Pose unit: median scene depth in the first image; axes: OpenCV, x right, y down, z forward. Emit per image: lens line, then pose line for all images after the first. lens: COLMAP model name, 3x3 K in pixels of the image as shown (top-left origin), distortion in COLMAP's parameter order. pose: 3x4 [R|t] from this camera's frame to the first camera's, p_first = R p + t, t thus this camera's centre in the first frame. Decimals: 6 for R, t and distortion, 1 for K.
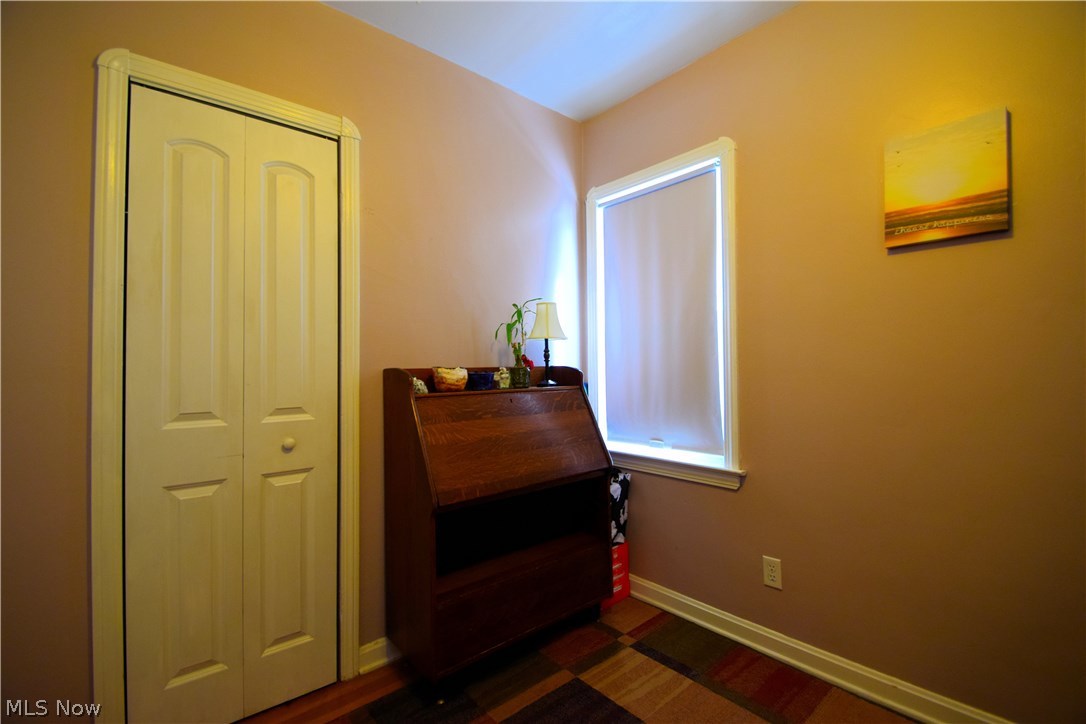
lens RADIAL K [[478.2, 0, 540.9], [0, 478.2, 359.9], [0, 0, 1]] dist [-0.000806, -0.000189]
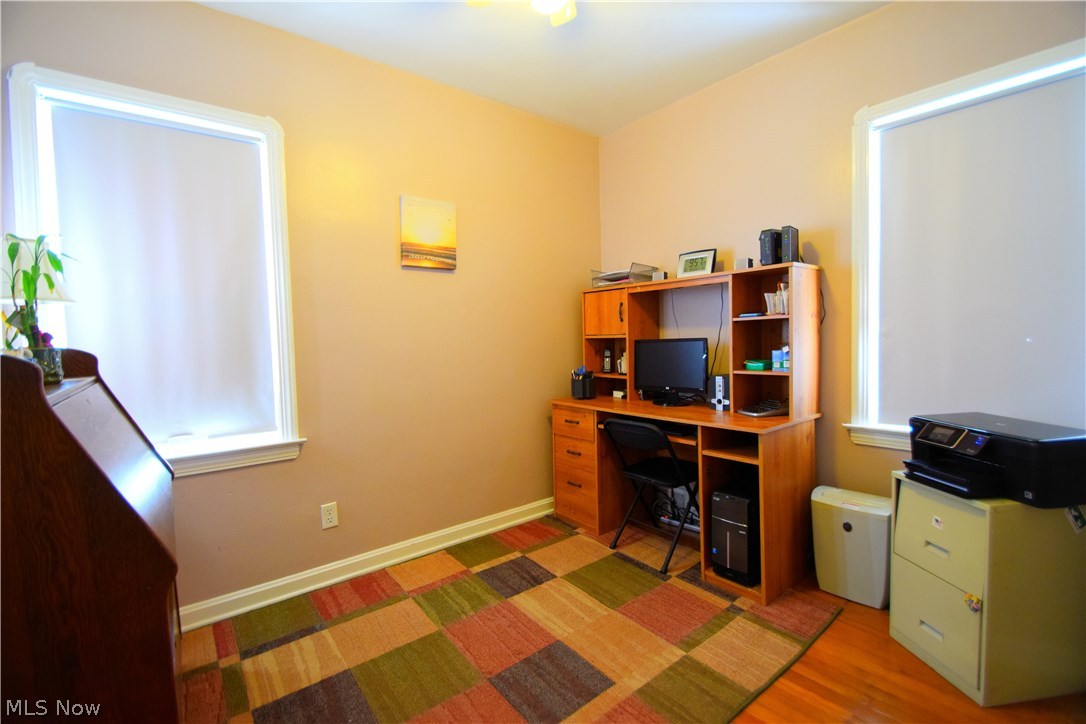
lens RADIAL K [[478.2, 0, 540.9], [0, 478.2, 359.9], [0, 0, 1]] dist [-0.000806, -0.000189]
pose [[0.047491, -0.037531, 0.998166, -0.705046], [0.008889, 0.999270, 0.037150, 0.015627], [-0.998832, 0.007109, 0.047790, 0.432730]]
